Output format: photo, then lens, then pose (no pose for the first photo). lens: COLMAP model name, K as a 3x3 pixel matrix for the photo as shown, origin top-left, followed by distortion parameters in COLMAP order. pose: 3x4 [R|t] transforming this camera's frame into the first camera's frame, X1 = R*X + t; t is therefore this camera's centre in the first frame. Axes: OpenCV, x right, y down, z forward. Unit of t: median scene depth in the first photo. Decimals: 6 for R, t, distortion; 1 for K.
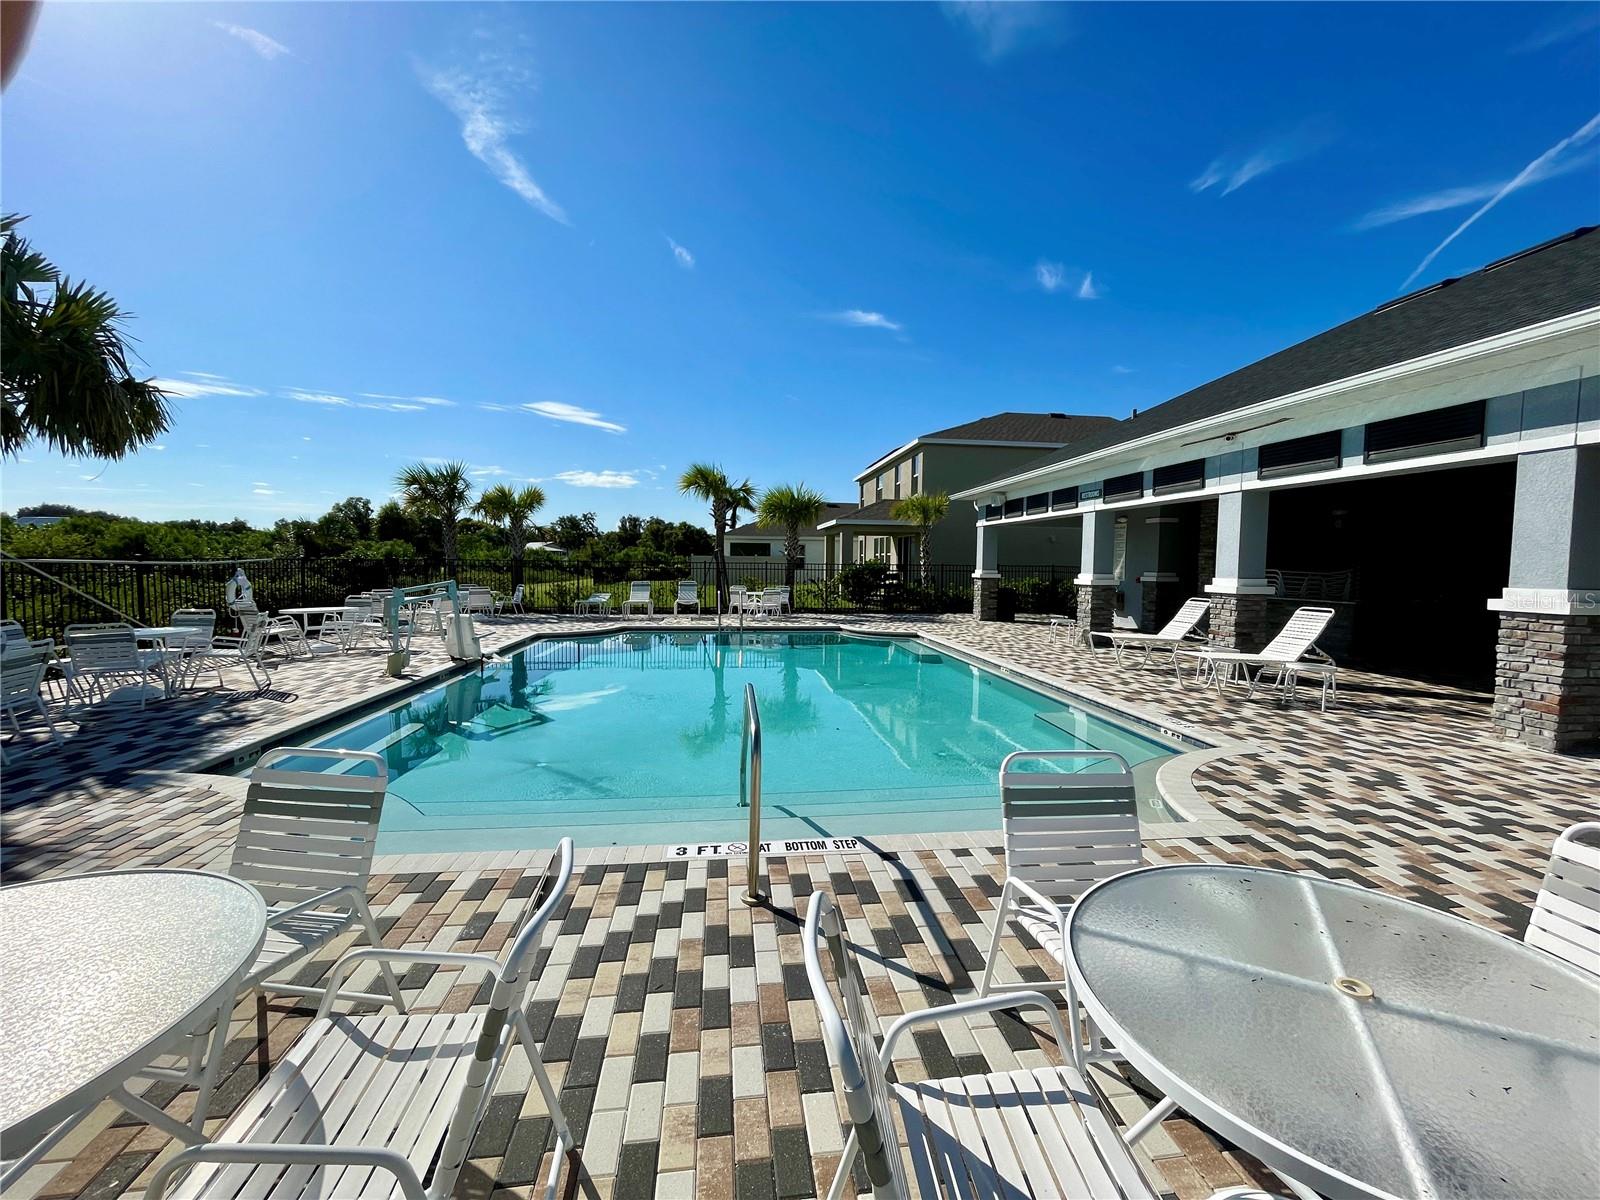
lens RADIAL K [[648.6, 0, 803.5], [0, 648.6, 599.4], [0, 0, 1]] dist [-0.002425, -0.000016]
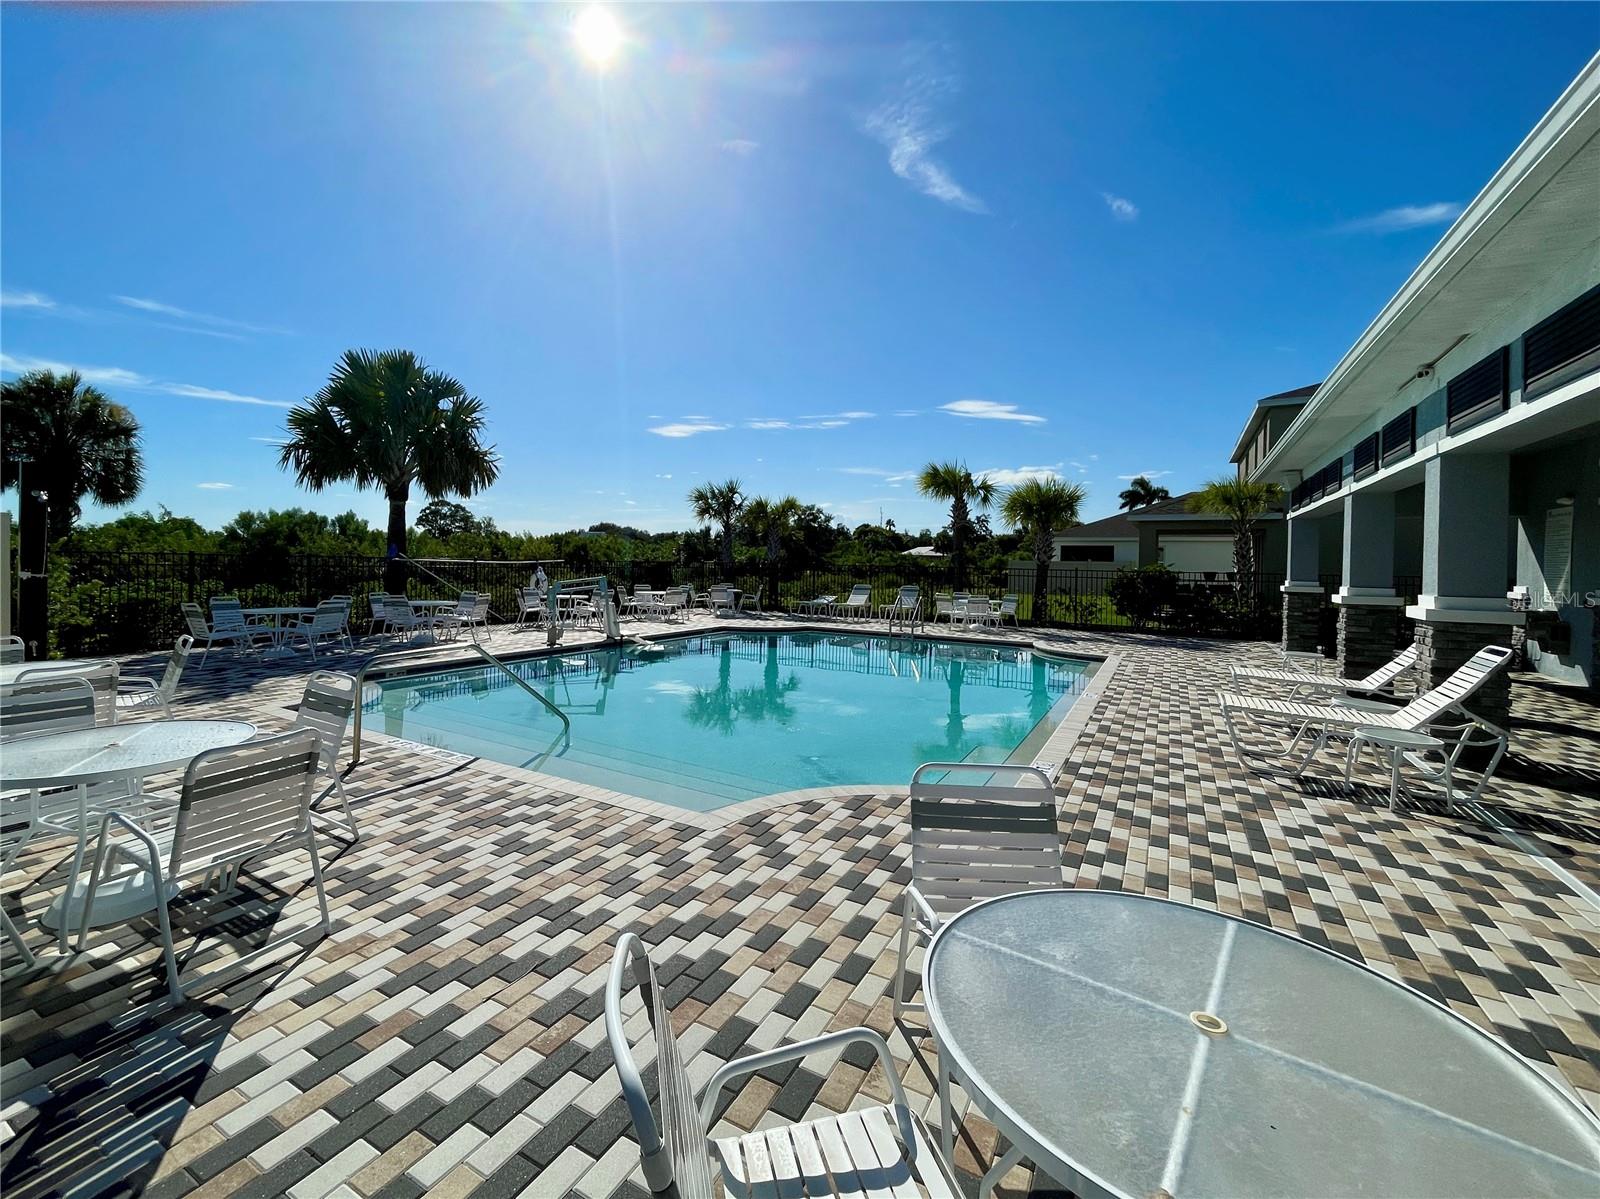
lens RADIAL K [[709.9, 0, 747.2], [0, 709.9, 565.9], [0, 0, 1]] dist [-0.003726, 0.001293]
pose [[0.777687, 0.008099, -0.628599, 0.503531], [-0.046175, 0.997952, -0.044269, -0.000793], [0.626953, 0.063453, 0.776468, 0.053815]]
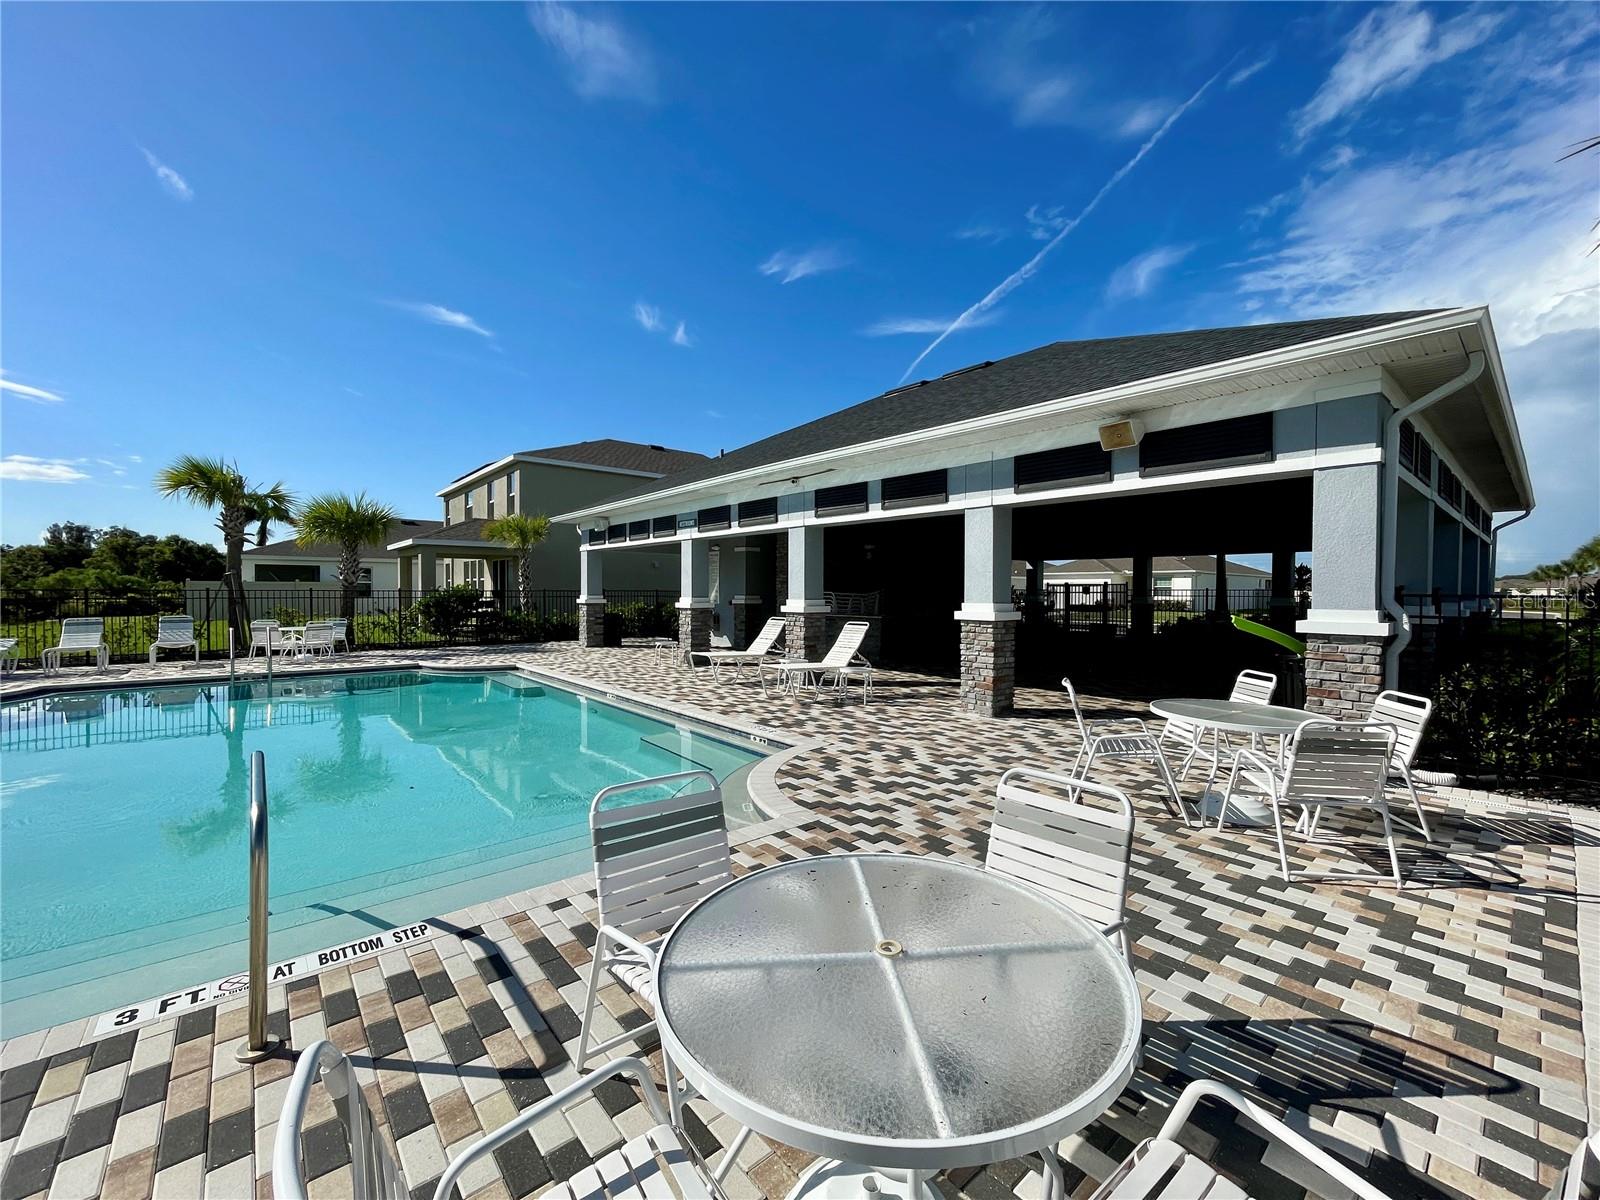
lens RADIAL K [[648.6, 0, 804.5], [0, 648.6, 597.9], [0, 0, 1]] dist [-0.002425, -0.000016]
pose [[0.832228, -0.014943, 0.554232, 0.010674], [0.037874, 0.998834, -0.029941, 0.000043], [-0.553138, 0.045909, 0.831824, 0.010497]]
